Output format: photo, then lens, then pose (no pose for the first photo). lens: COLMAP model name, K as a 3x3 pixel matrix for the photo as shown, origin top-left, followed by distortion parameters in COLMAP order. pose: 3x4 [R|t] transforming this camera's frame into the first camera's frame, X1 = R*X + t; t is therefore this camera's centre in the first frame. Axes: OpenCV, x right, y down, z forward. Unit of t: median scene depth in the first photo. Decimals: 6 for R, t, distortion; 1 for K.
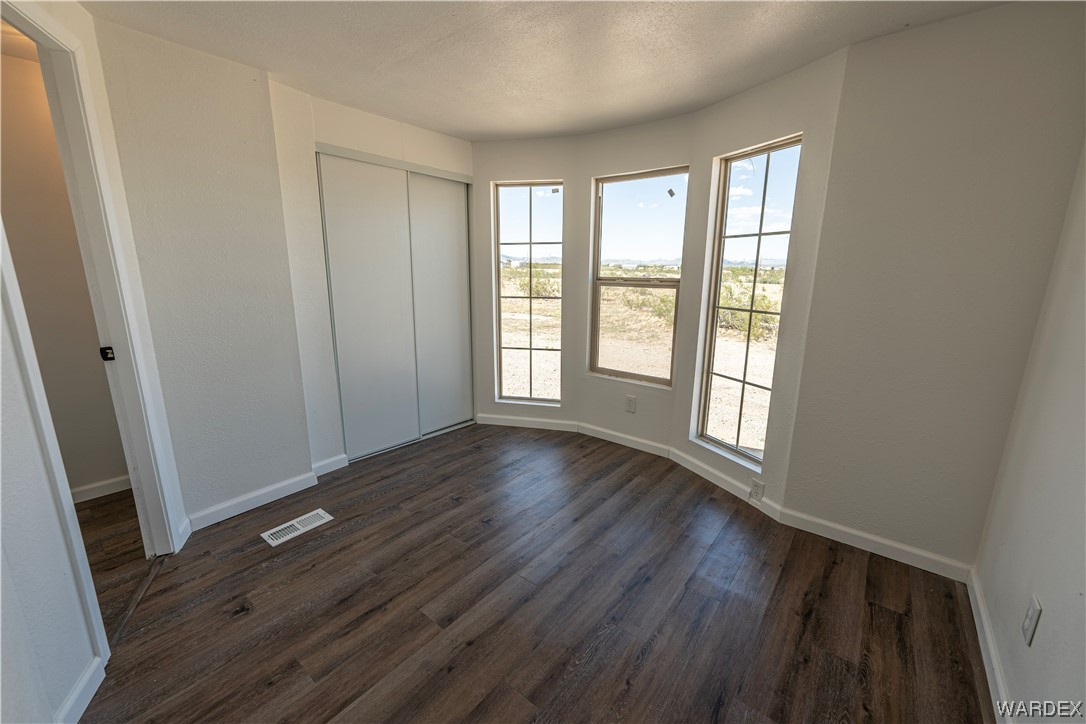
lens RADIAL K [[436.7, 0, 540.2], [0, 436.7, 363.2], [0, 0, 1]] dist [0.001942, 0.000548]
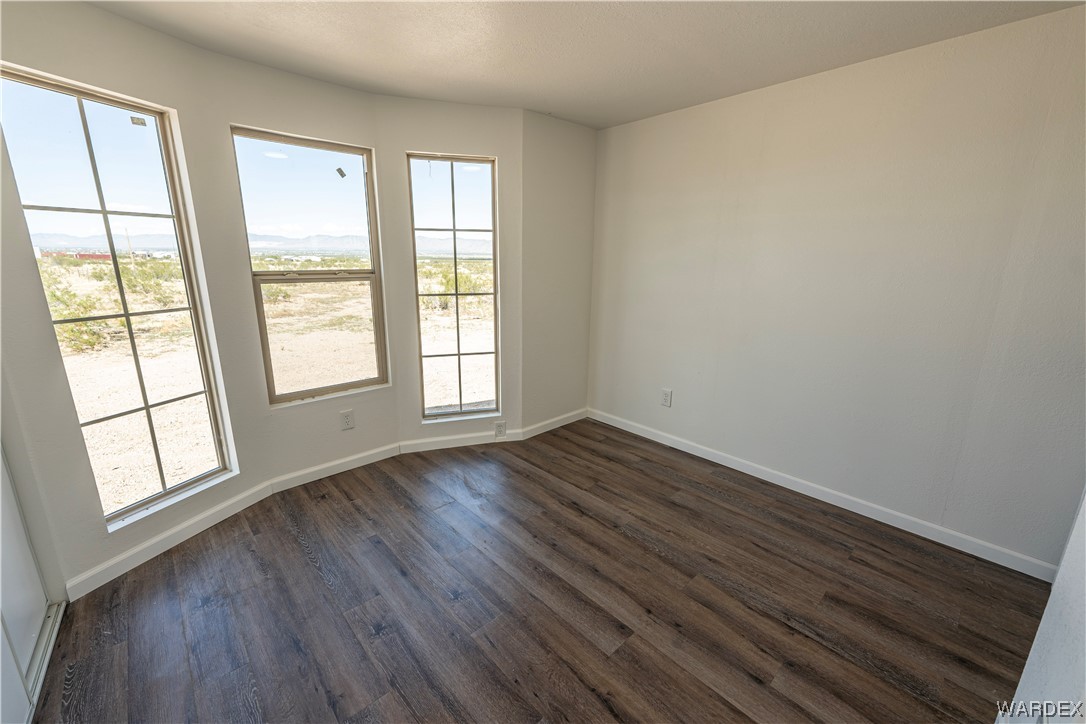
lens RADIAL K [[436.7, 0, 543.2], [0, 436.7, 361.1], [0, 0, 1]] dist [0.001942, 0.000548]
pose [[0.141187, -0.237930, 0.960966, -0.714541], [0.207714, 0.956202, 0.206233, -0.150443], [-0.967947, 0.170489, 0.184425, 0.620467]]
